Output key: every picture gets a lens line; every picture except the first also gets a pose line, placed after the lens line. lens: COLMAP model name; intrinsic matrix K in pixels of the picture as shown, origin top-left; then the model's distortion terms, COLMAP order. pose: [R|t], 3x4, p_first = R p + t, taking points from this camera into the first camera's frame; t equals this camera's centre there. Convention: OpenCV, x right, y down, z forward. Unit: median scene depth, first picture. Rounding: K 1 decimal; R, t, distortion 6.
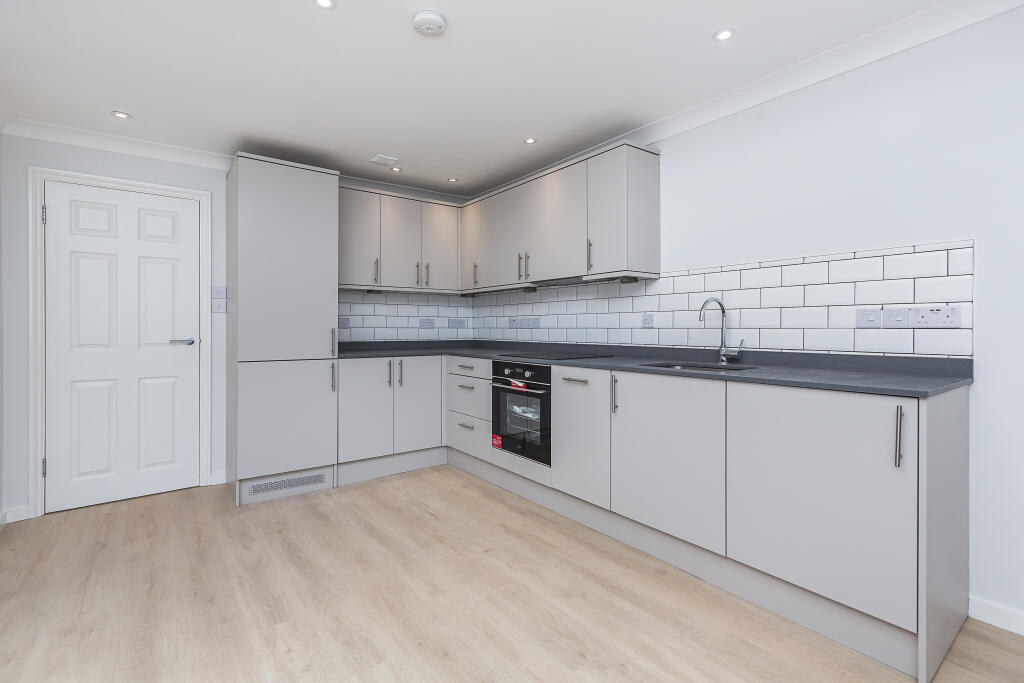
lens RADIAL K [[494.0, 0, 498.4], [0, 494.0, 329.8], [0, 0, 1]] dist [0.000995, -0.000031]
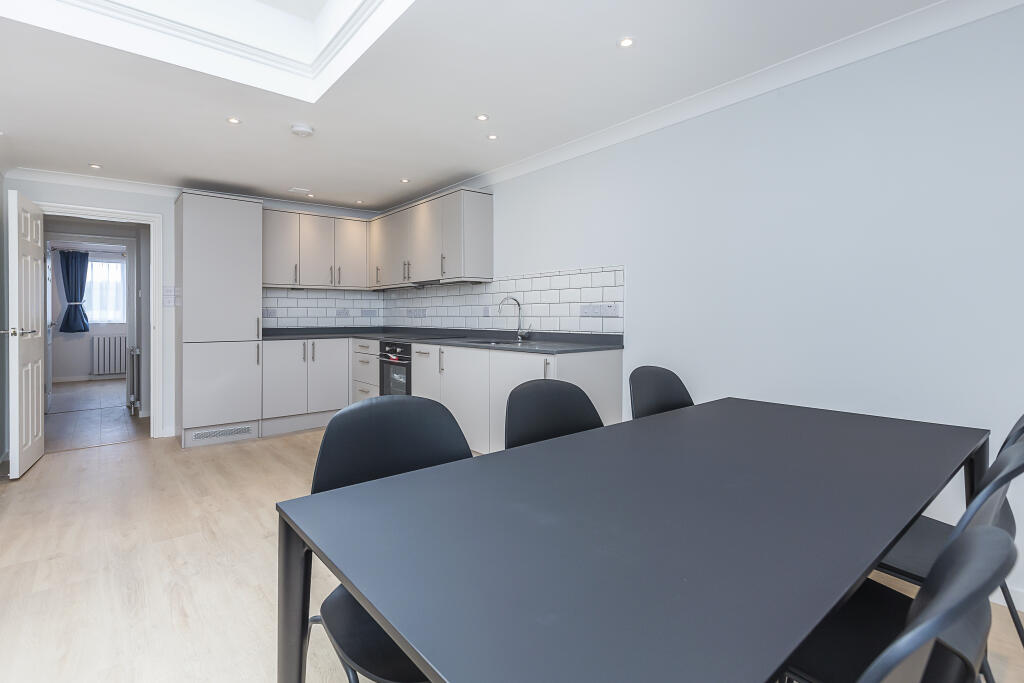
lens RADIAL K [[524.7, 0, 515.8], [0, 524.7, 317.2], [0, 0, 1]] dist [-0.000155, -0.000516]
pose [[0.997904, -0.002172, 0.064672, 0.275731], [0.002317, 0.999995, -0.002158, 0.000544], [-0.064667, 0.002303, 0.997904, -0.471607]]
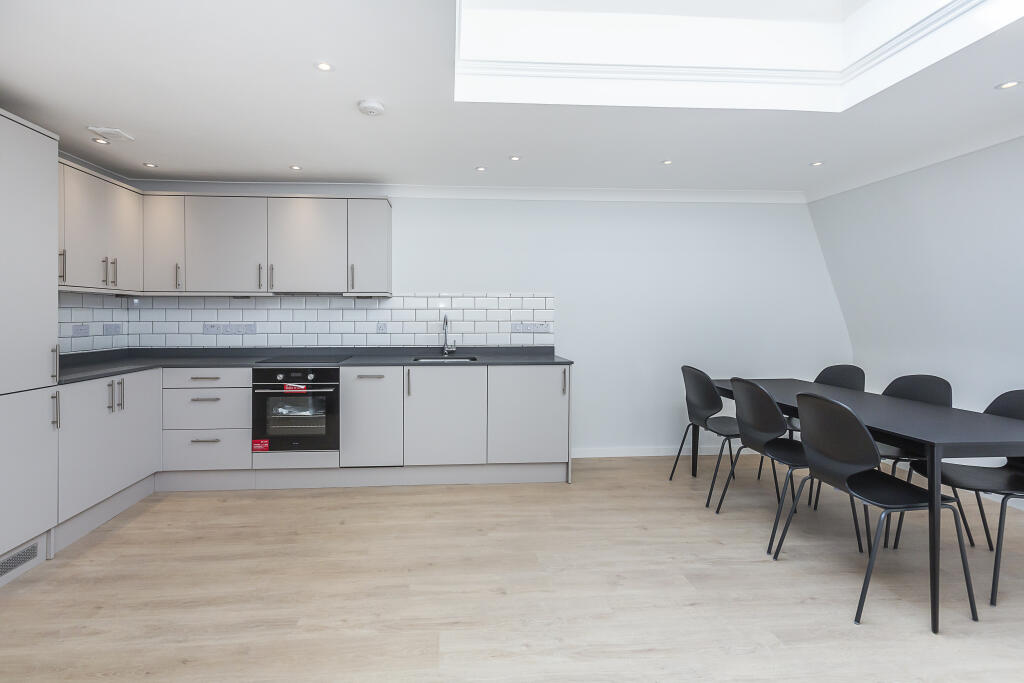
lens RADIAL K [[497.1, 0, 509.9], [0, 497.1, 320.0], [0, 0, 1]] dist [0.001992, 0.000068]
pose [[0.487636, -0.006169, 0.873025, -0.674357], [0.001488, 0.999979, 0.006234, -0.045541], [-0.873046, -0.001741, 0.487635, 0.032848]]
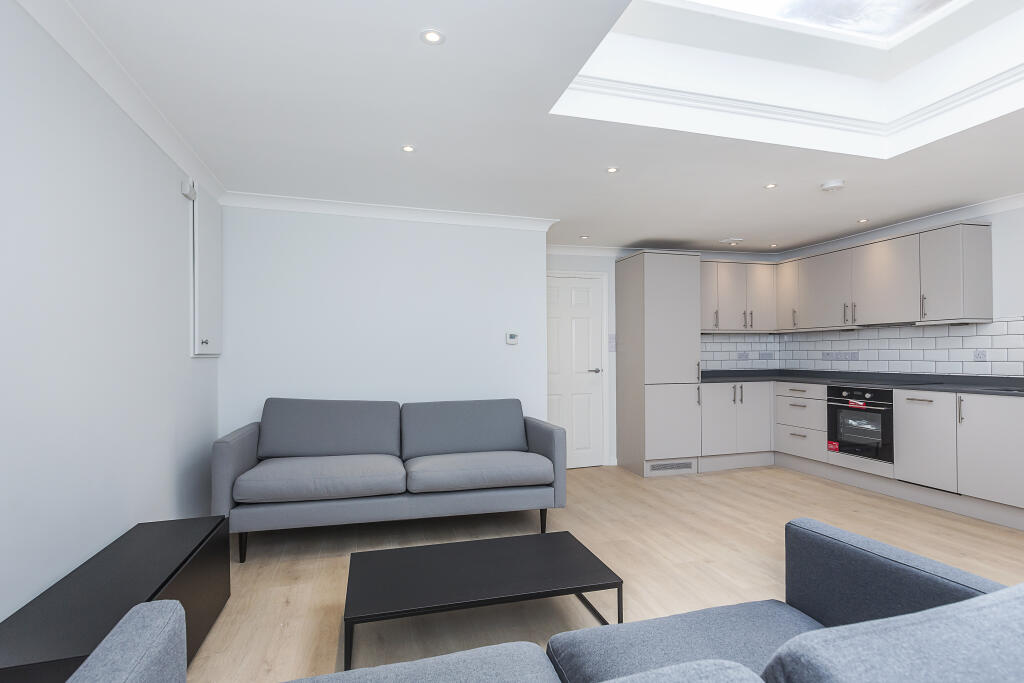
lens RADIAL K [[537.0, 0, 473.2], [0, 537.0, 352.2], [0, 0, 1]] dist [0.001698, 0.000100]
pose [[0.929927, -0.009589, -0.367618, -0.379295], [0.007580, 0.999947, -0.006908, -0.026229], [0.367665, 0.003638, 0.929951, -0.724013]]
